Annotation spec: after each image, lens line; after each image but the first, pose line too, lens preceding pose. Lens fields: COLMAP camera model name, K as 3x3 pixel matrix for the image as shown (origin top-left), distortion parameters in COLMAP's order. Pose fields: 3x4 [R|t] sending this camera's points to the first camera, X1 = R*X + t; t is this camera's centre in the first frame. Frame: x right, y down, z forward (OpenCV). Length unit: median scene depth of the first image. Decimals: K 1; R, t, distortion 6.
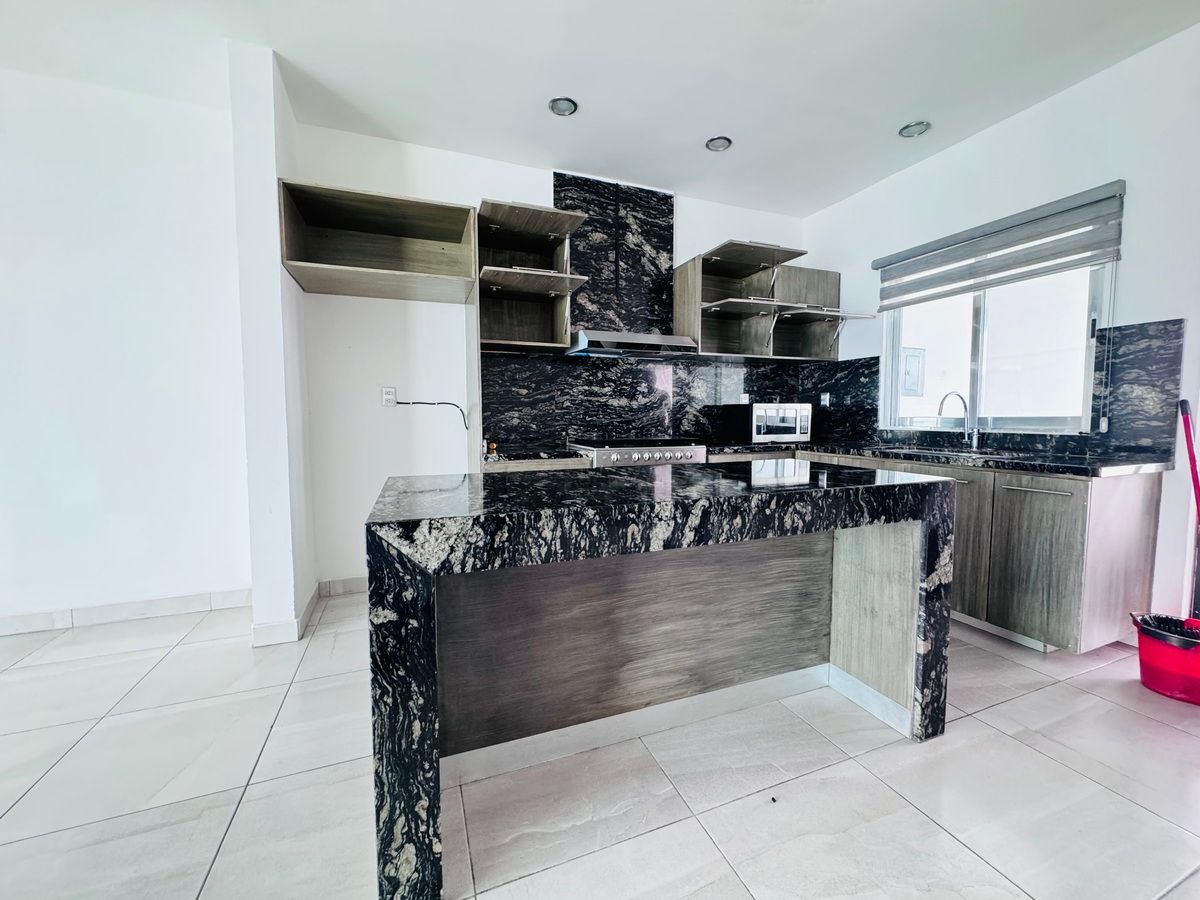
lens RADIAL K [[476.7, 0, 601.5], [0, 476.7, 446.1], [0, 0, 1]] dist [-0.002847, 0.001103]
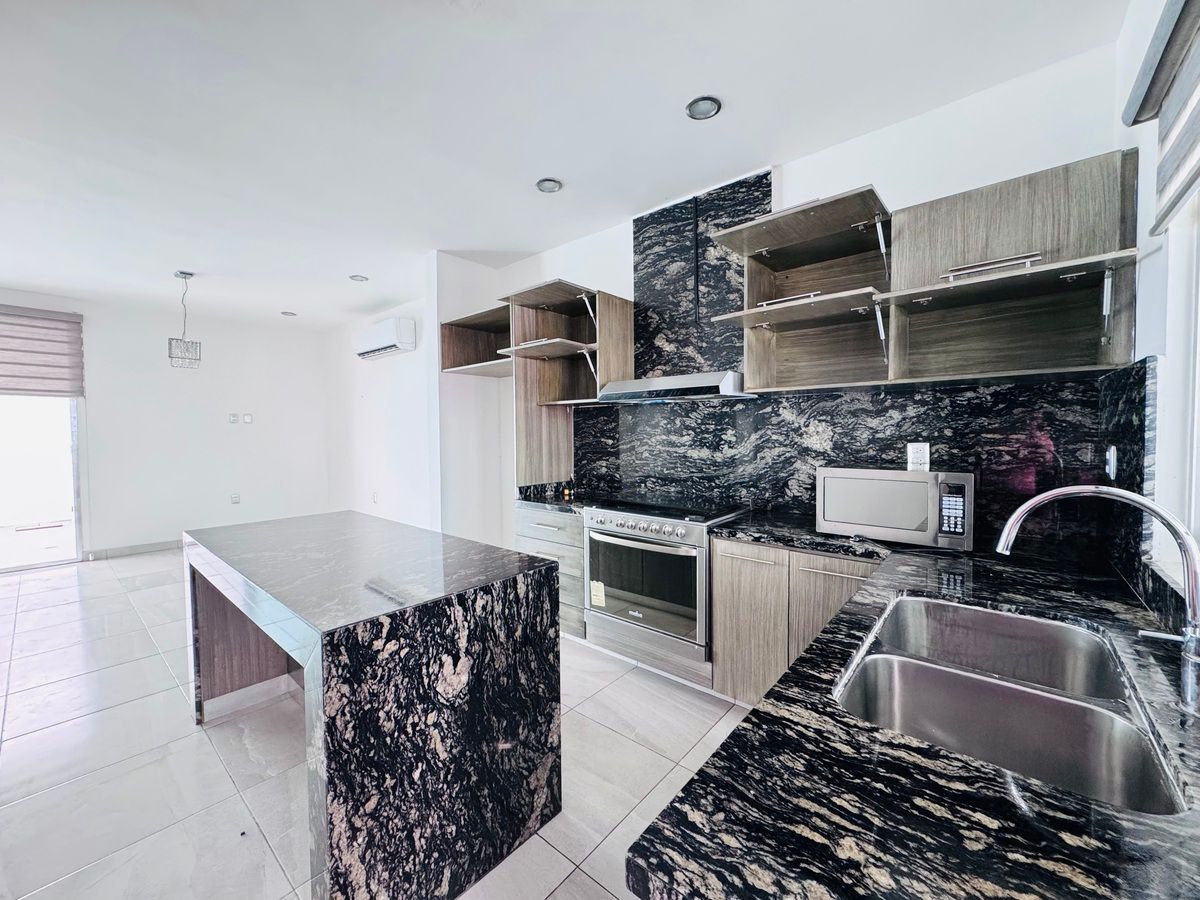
lens RADIAL K [[476.7, 0, 601.5], [0, 476.7, 447.0], [0, 0, 1]] dist [-0.002847, 0.001103]
pose [[0.471198, 0.028003, -0.881583, 0.701671], [-0.048429, 0.998810, 0.005843, -0.102144], [0.880697, 0.039941, 0.471993, 0.464968]]
